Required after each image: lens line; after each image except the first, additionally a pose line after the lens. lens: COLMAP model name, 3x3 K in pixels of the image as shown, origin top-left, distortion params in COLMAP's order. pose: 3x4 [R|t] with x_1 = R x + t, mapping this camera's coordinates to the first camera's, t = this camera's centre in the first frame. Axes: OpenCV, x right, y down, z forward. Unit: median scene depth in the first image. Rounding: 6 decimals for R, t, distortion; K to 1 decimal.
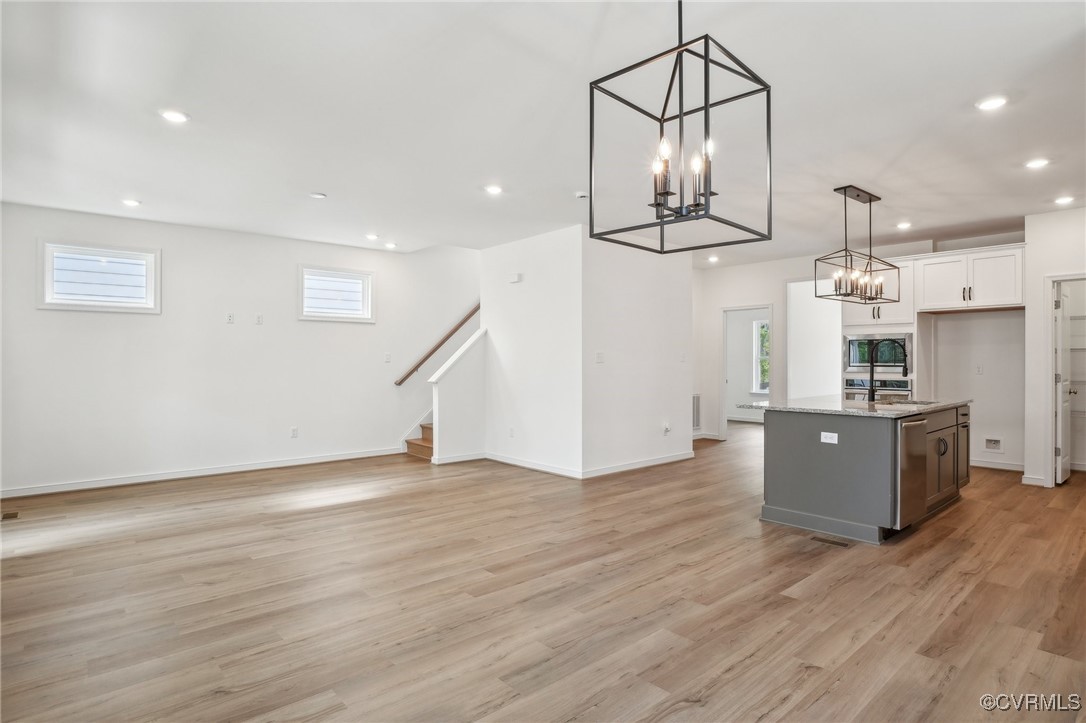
lens RADIAL K [[569.5, 0, 568.1], [0, 569.5, 370.5], [0, 0, 1]] dist [0.003806, 0.005109]
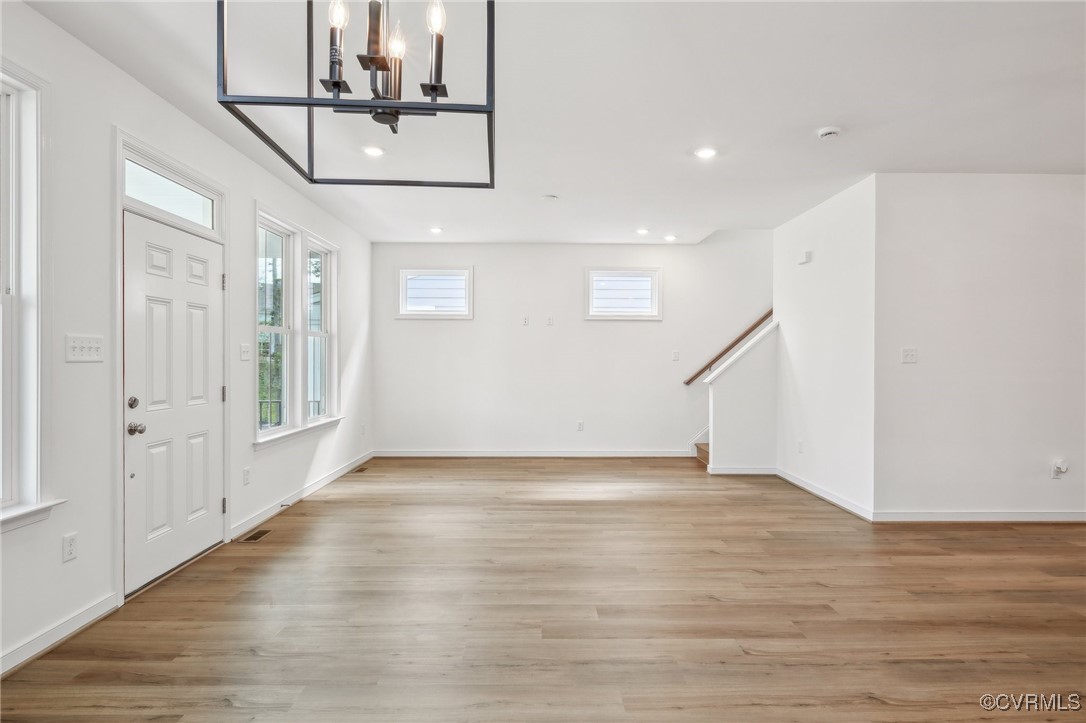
lens RADIAL K [[569.5, 0, 566.7], [0, 569.5, 359.2], [0, 0, 1]] dist [0.003806, 0.005109]
pose [[0.758743, 0.005361, -0.651368, 0.258640], [-0.017524, 0.999772, -0.012185, -0.002507], [0.651154, 0.020660, 0.758664, 0.238322]]
